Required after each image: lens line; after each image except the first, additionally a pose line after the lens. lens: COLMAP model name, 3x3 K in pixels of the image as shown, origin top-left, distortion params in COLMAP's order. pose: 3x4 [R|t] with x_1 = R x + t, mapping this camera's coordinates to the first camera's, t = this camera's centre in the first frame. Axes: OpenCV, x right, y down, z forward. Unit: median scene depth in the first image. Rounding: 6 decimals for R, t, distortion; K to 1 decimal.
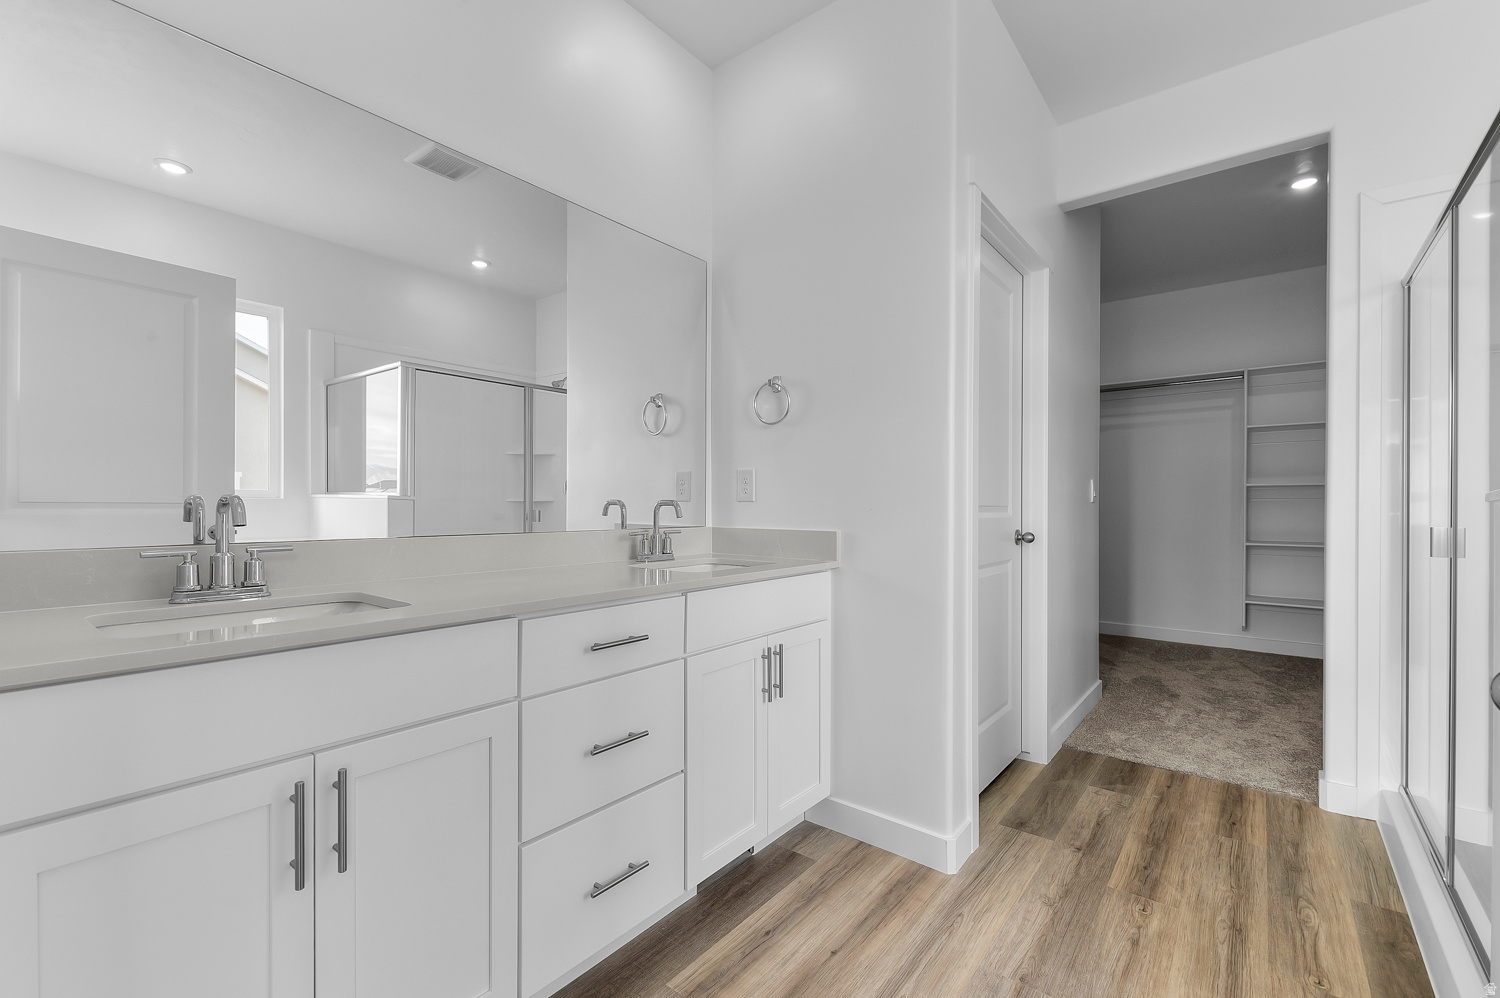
lens RADIAL K [[648.4, 0, 746.6], [0, 648.4, 504.9], [0, 0, 1]] dist [0.001490, -0.001557]
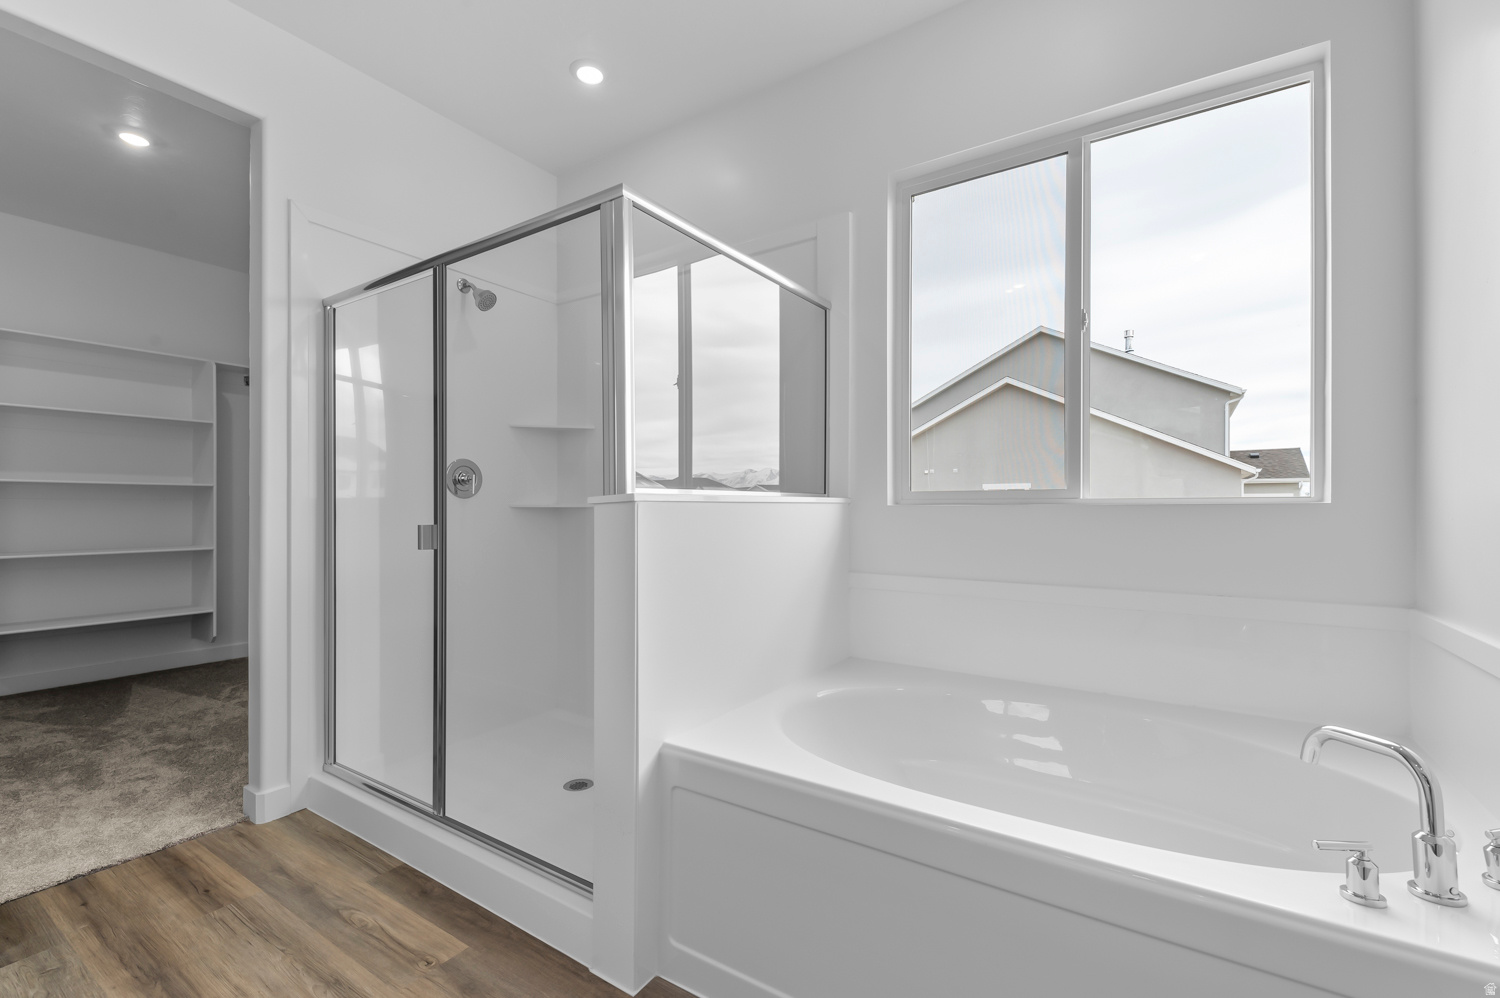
lens RADIAL K [[648.4, 0, 745.8], [0, 648.4, 500.4], [0, 0, 1]] dist [0.001490, -0.001557]
pose [[-0.094930, 0.007887, 0.995453, -0.139334], [0.000774, 0.999969, -0.007849, -0.000355], [-0.995484, 0.000025, -0.094933, 0.383997]]
